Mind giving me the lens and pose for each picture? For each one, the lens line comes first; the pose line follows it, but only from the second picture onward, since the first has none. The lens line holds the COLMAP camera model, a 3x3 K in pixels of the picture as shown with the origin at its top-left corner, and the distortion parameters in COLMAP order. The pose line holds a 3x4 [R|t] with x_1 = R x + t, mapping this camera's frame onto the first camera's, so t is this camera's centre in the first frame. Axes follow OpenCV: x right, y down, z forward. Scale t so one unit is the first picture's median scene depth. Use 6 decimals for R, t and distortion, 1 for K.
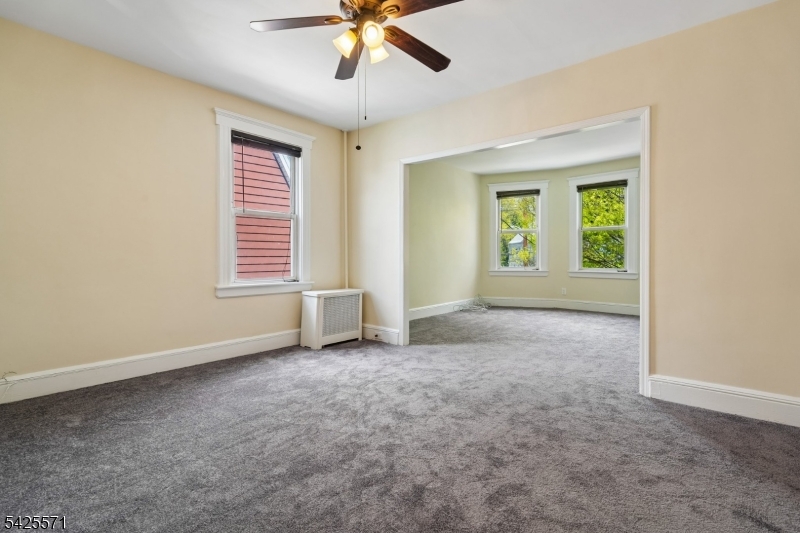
lens RADIAL K [[363.0, 0, 400.3], [0, 363.0, 262.4], [0, 0, 1]] dist [0.000653, -0.000105]
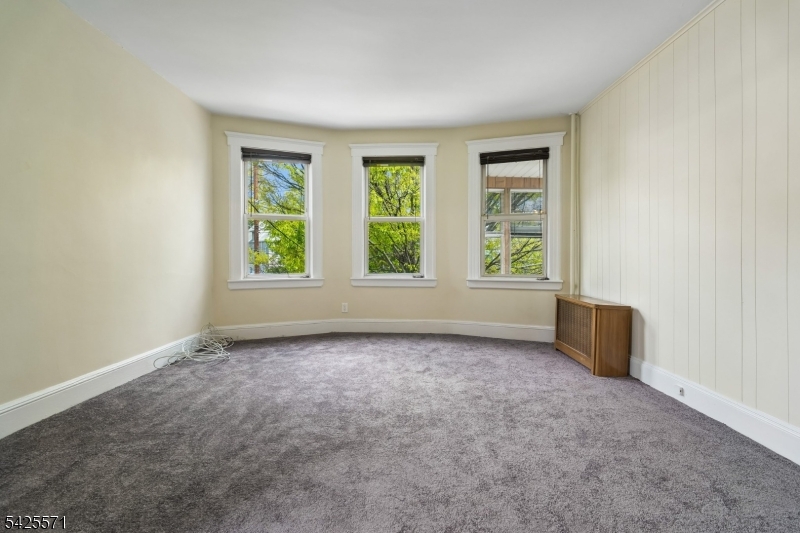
lens RADIAL K [[374.9, 0, 402.3], [0, 374.9, 262.7], [0, 0, 1]] dist [0.000575, -0.000168]
pose [[0.757092, -0.004711, 0.653291, 0.069148], [0.004589, 0.999988, 0.001894, -0.007121], [-0.653292, 0.001564, 0.757104, 0.399188]]
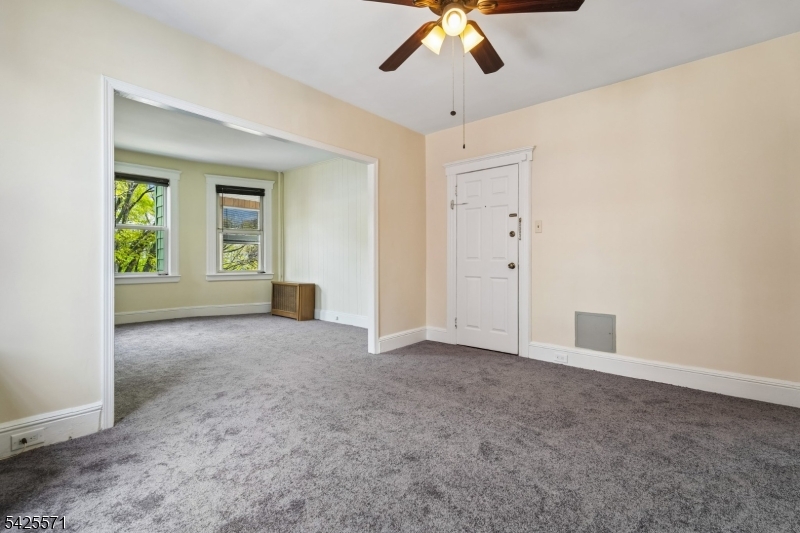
lens RADIAL K [[369.4, 0, 398.0], [0, 369.4, 266.5], [0, 0, 1]] dist [-0.000511, -0.000773]
pose [[0.015085, -0.019669, 0.999693, -0.322370], [0.013736, 0.999716, 0.019463, -0.007173], [-0.999792, 0.013438, 0.015351, 0.346776]]
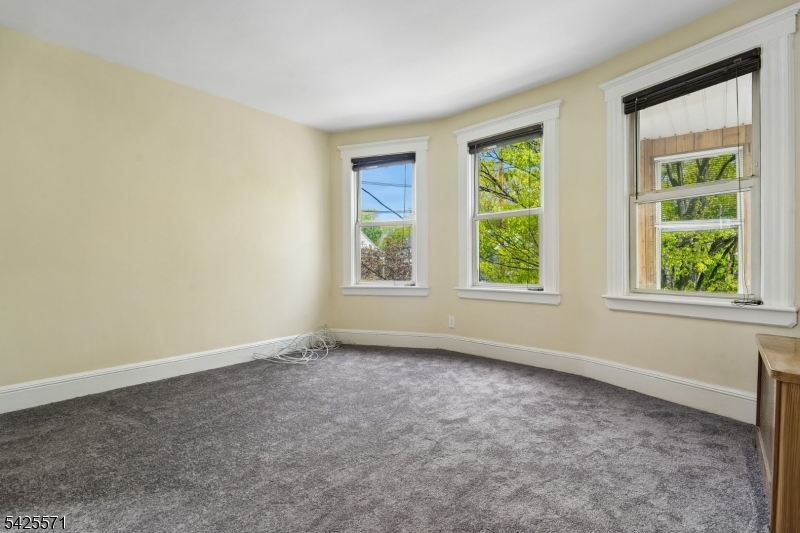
lens RADIAL K [[371.0, 0, 400.6], [0, 371.0, 271.1], [0, 0, 1]] dist [0.000048, -0.000421]
pose [[0.999781, -0.002900, 0.020712, 0.364229], [0.002804, 0.999985, 0.004691, -0.007551], [-0.020725, -0.004632, 0.999774, 0.402846]]
